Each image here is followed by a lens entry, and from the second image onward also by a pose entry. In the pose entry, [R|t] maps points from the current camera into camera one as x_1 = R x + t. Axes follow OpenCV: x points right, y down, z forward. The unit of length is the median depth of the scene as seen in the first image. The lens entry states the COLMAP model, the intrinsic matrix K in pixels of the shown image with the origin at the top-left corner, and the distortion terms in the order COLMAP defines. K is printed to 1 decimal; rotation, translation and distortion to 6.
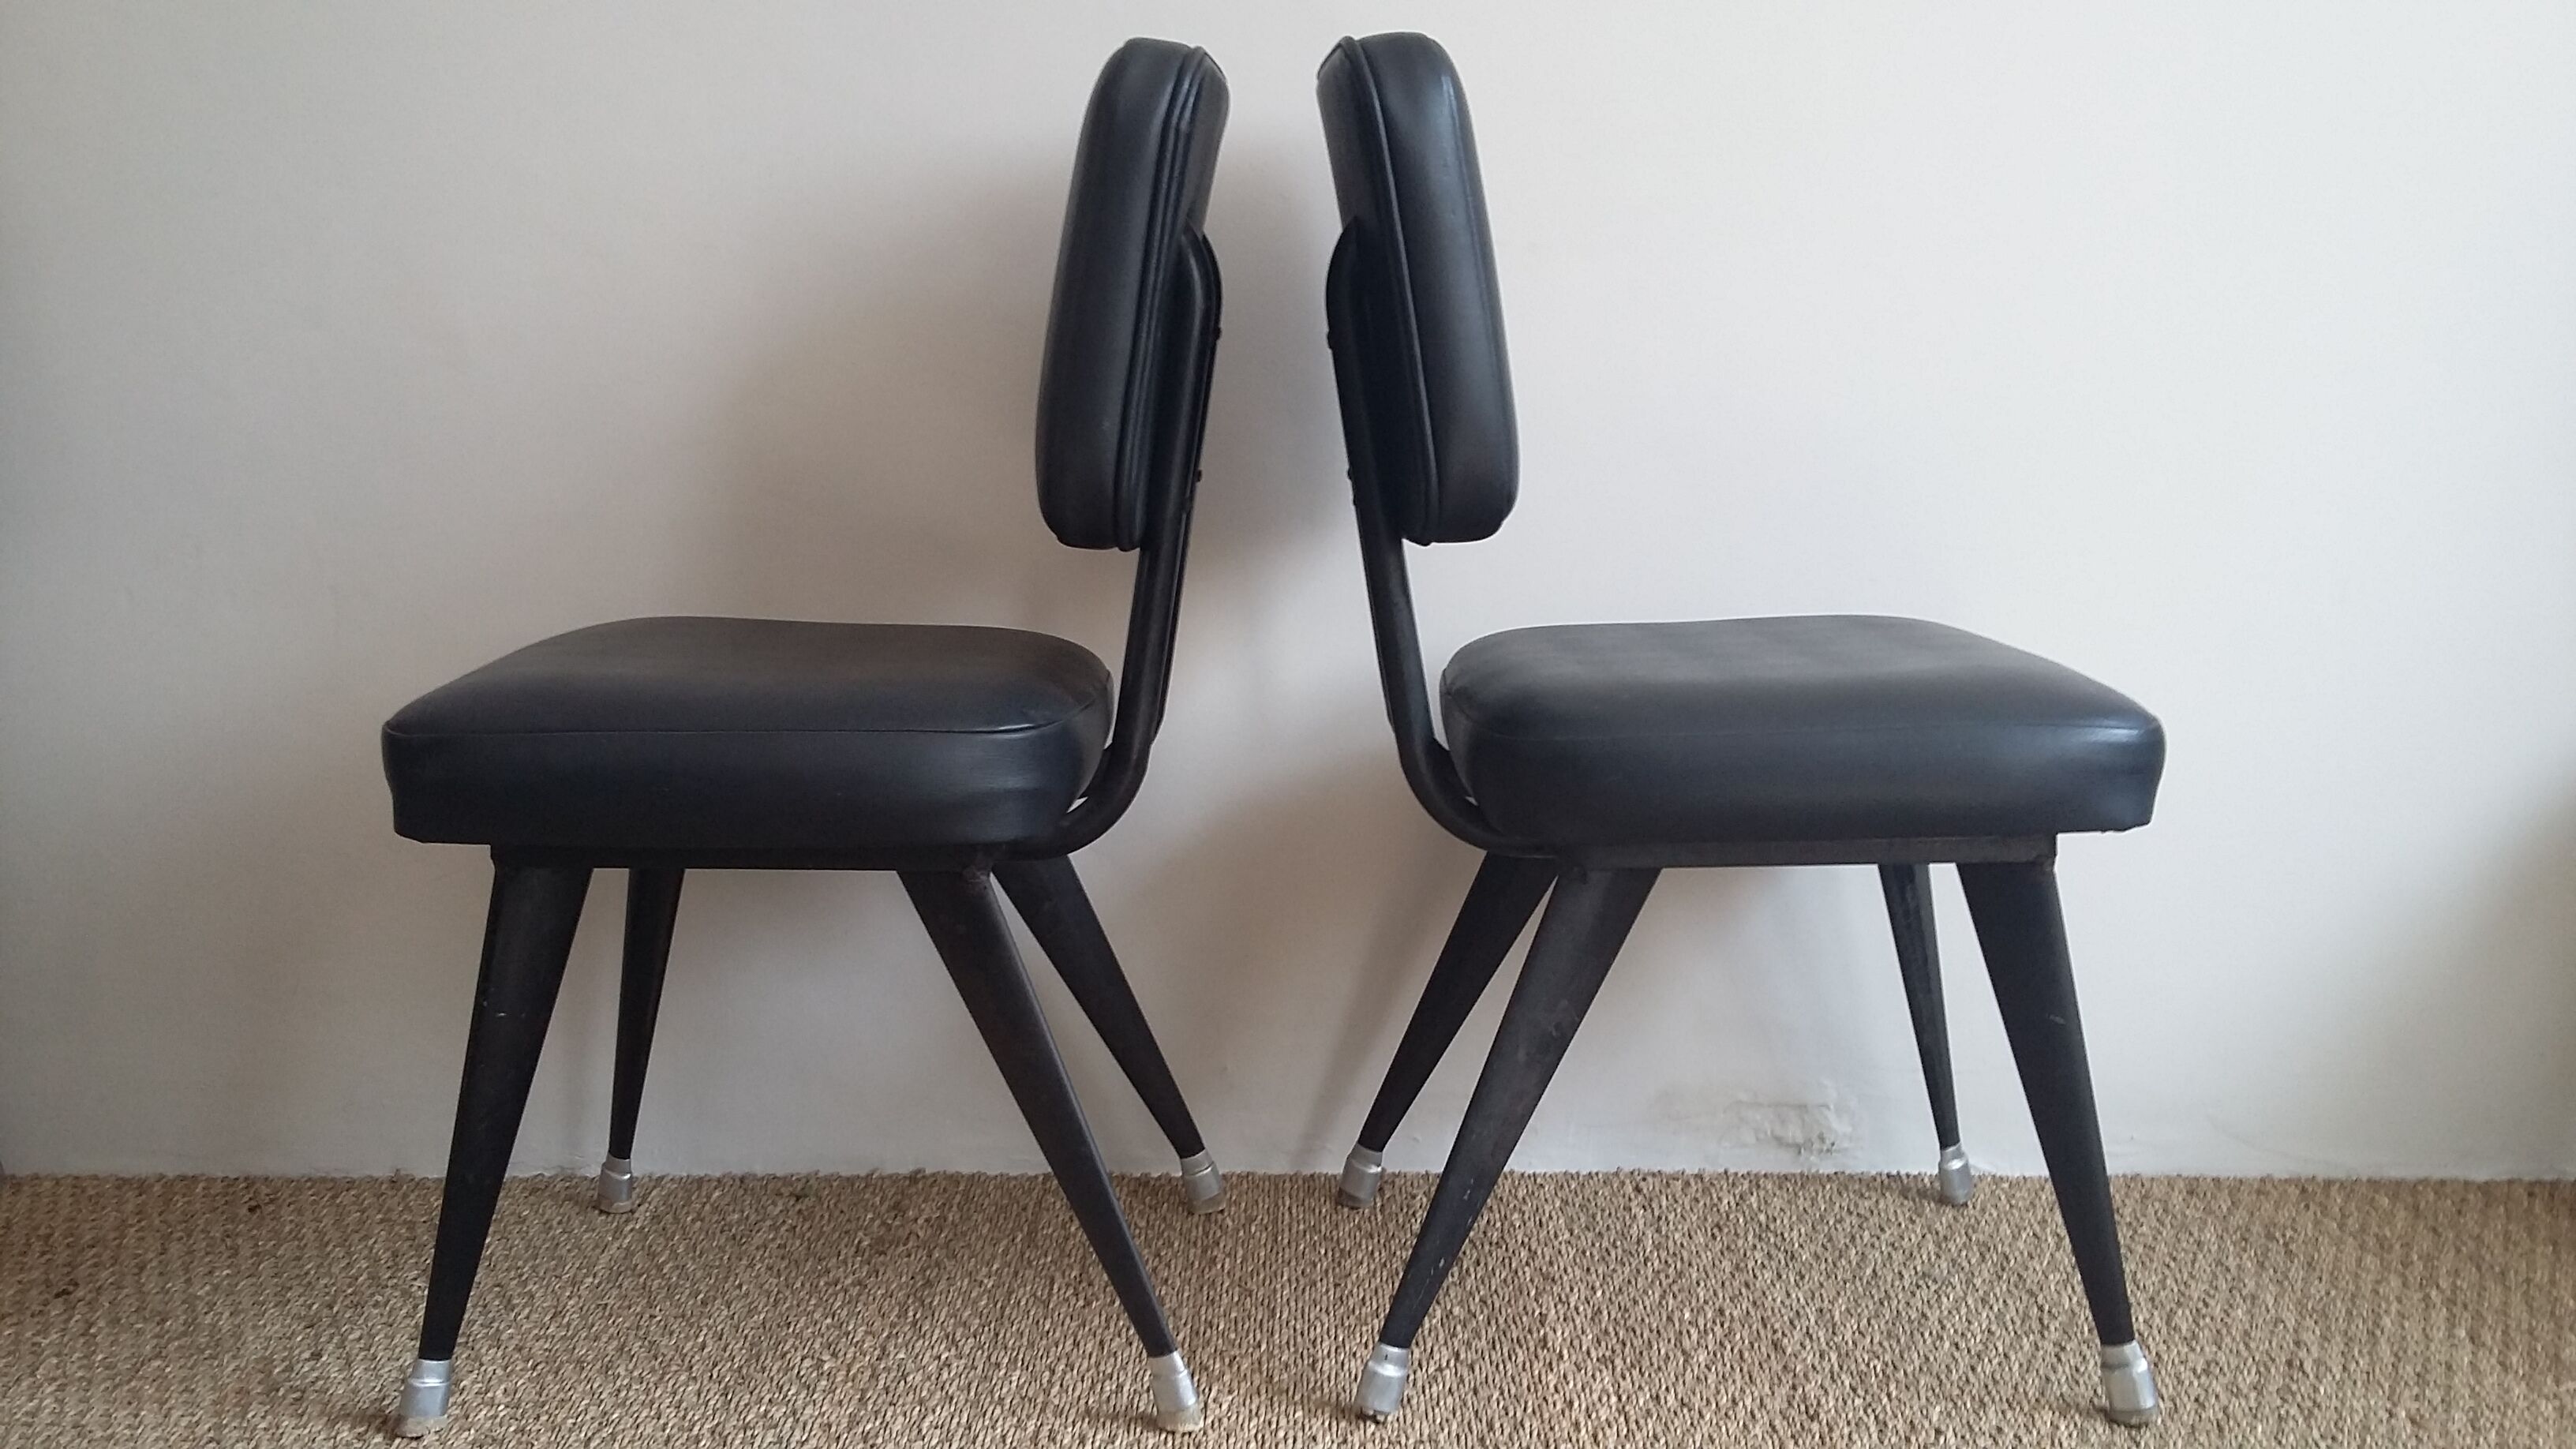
lens RADIAL K [[2379.9, 0, 1288.8], [0, 2379.9, 728.7], [0, 0, 1]] dist [-0.035475, 0.000000]
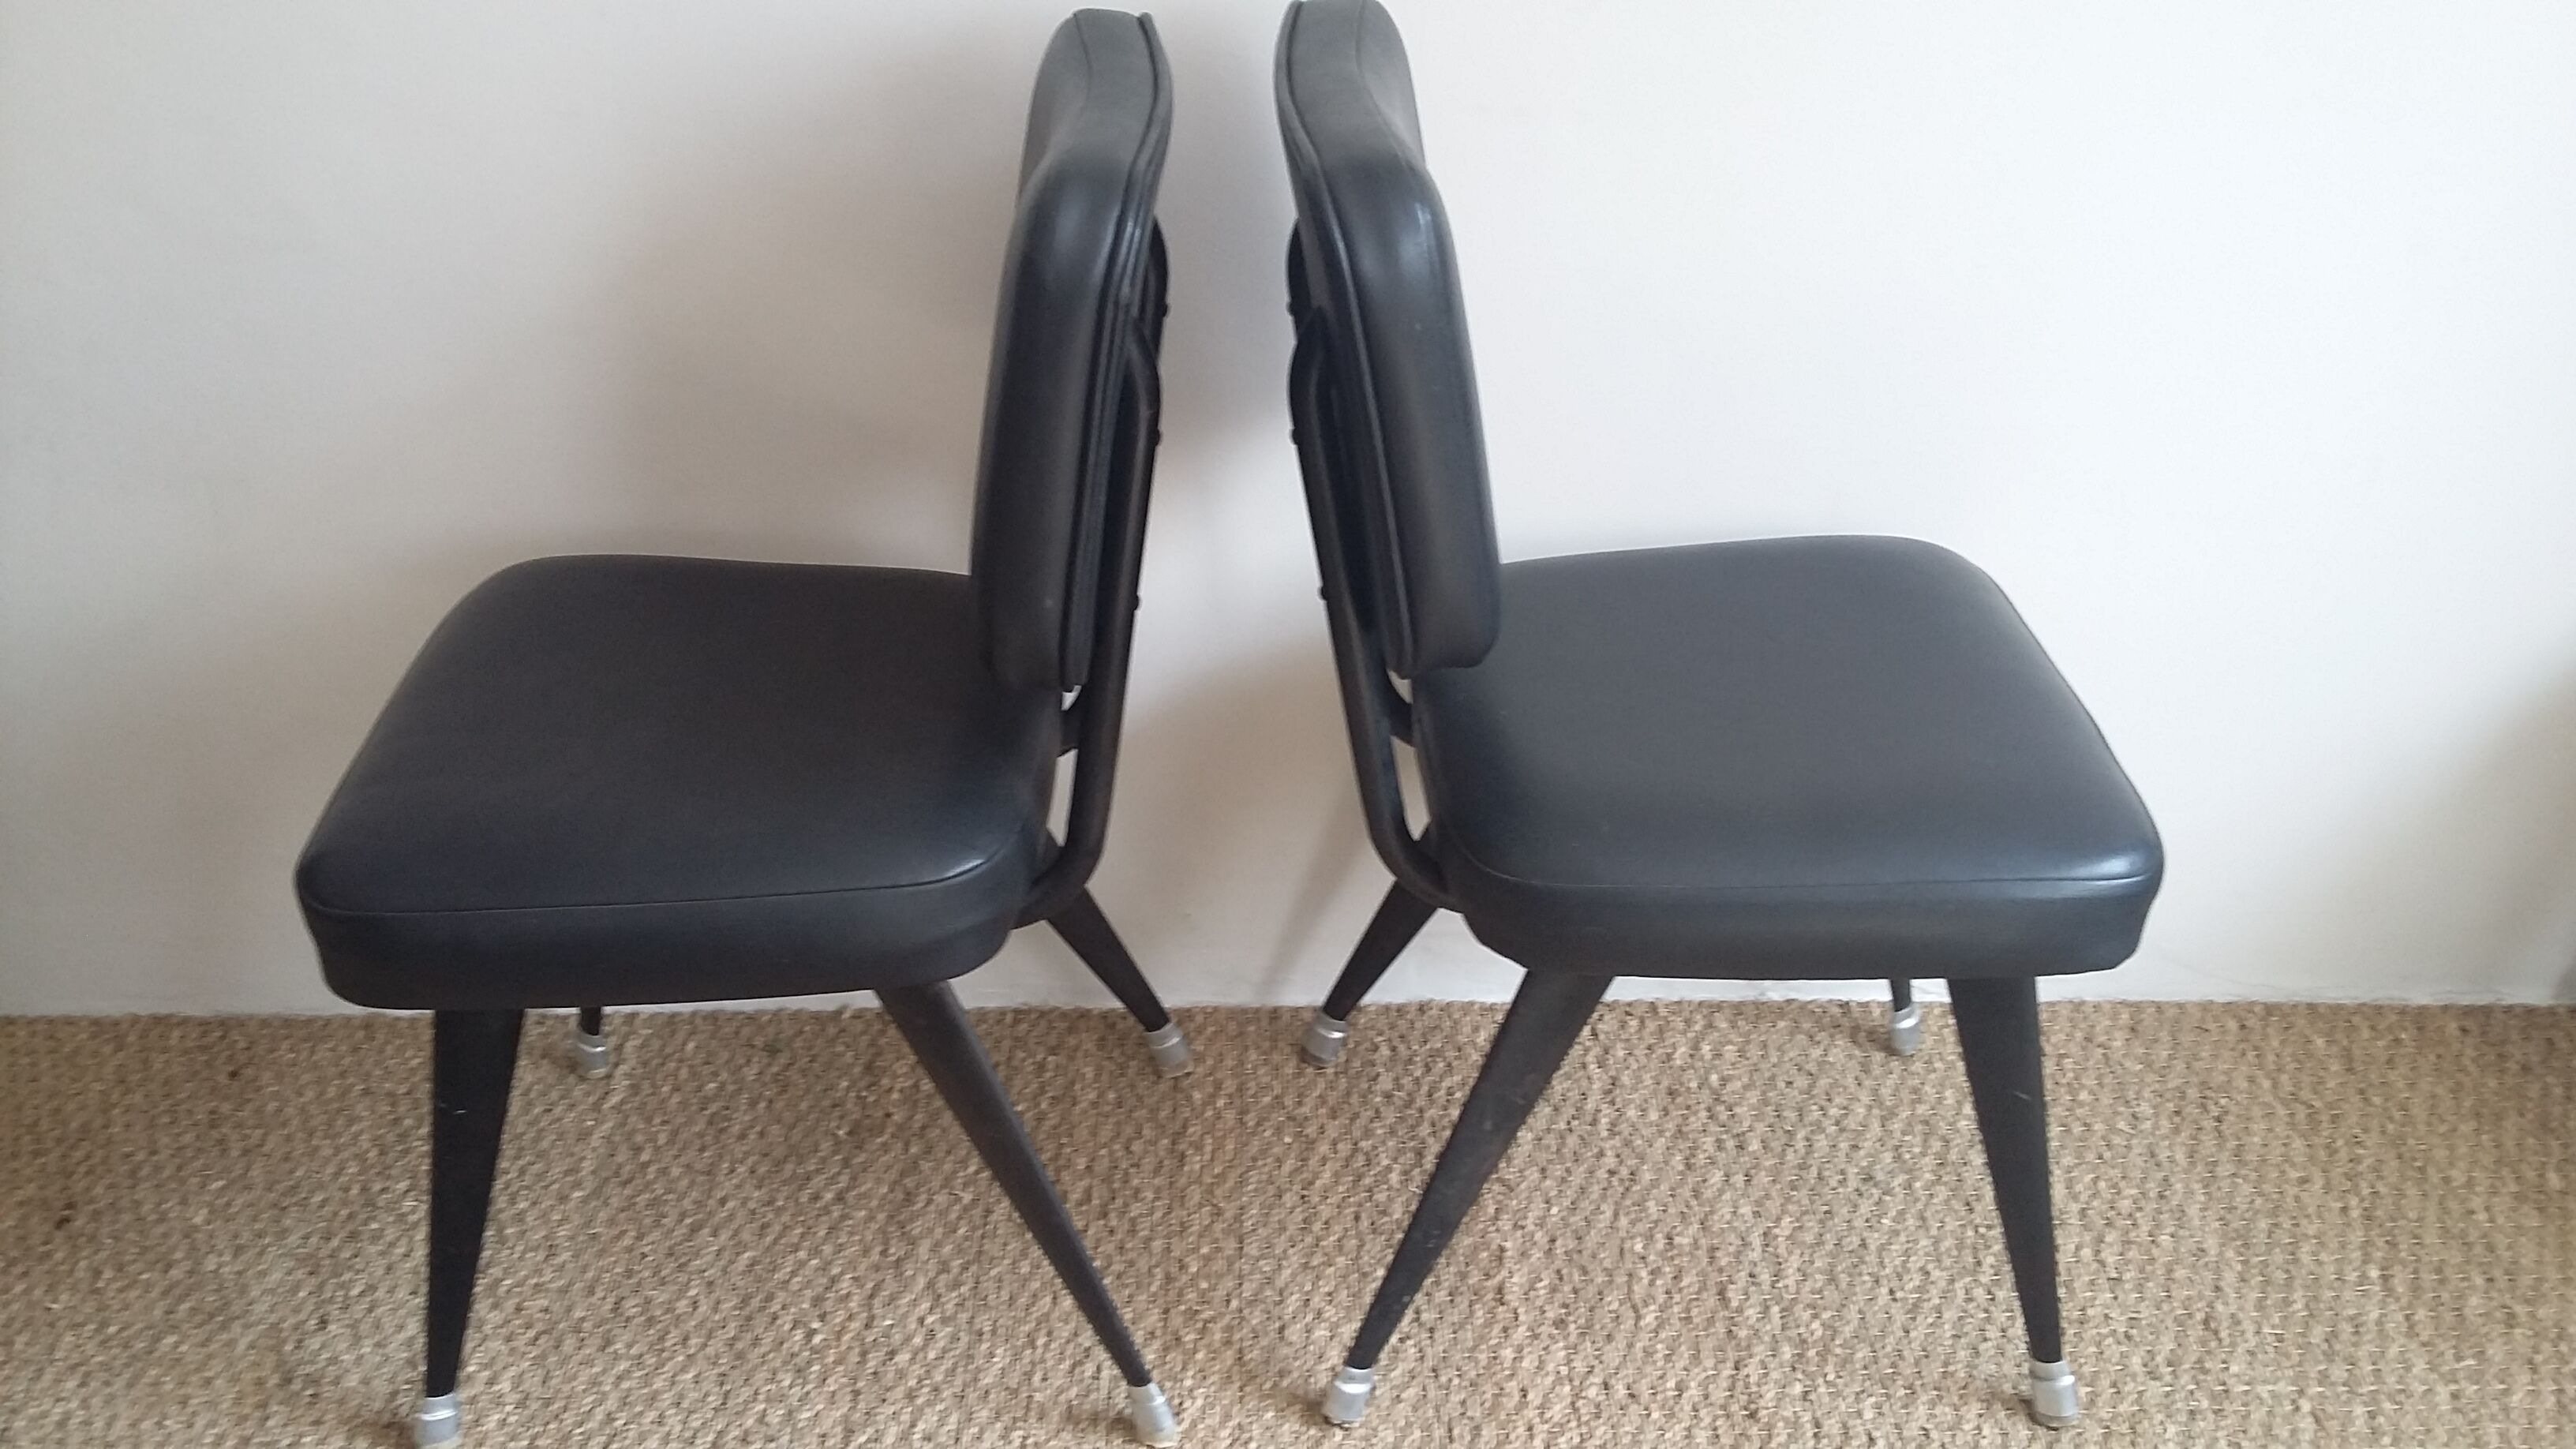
lens RADIAL K [[2379.9, 0, 1284.0], [0, 2379.9, 605.9], [0, 0, 1]] dist [-0.035475, 0.000000]
pose [[0.999741, -0.014939, 0.017173, -0.001810], [0.008060, 0.937936, 0.346716, -0.386676], [-0.021286, -0.346487, 0.937813, 0.124549]]
